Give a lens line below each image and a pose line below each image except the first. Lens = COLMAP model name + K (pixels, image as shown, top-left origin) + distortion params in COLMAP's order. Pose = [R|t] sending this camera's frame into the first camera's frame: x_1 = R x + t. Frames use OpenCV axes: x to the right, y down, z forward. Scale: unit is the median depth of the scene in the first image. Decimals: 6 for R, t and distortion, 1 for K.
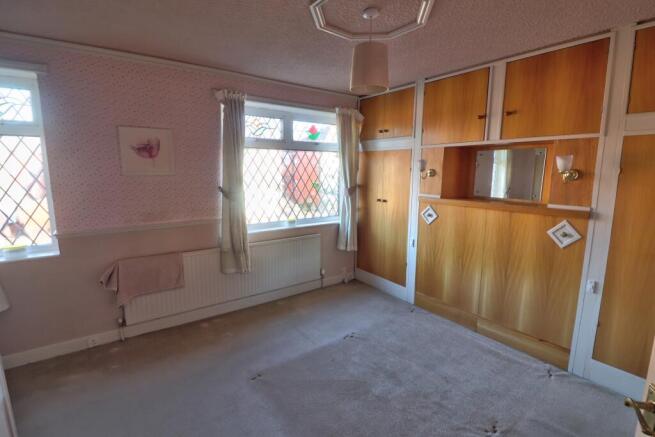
lens RADIAL K [[313.9, 0, 327.5], [0, 313.9, 218.5], [0, 0, 1]] dist [0.001522, -0.028830]
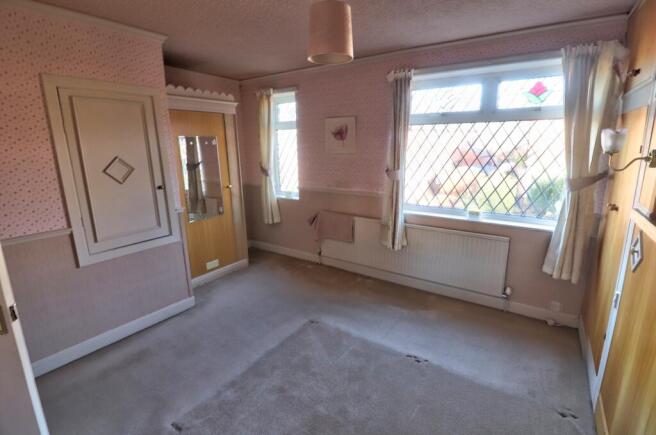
lens RADIAL K [[307.5, 0, 328.0], [0, 307.5, 217.5], [0, 0, 1]] dist [-0.031297, -0.000326]
pose [[0.306985, 0.197235, -0.931052, 0.612997], [-0.138329, 0.977148, 0.161390, -0.064593], [0.941608, 0.079247, 0.327253, 0.477356]]
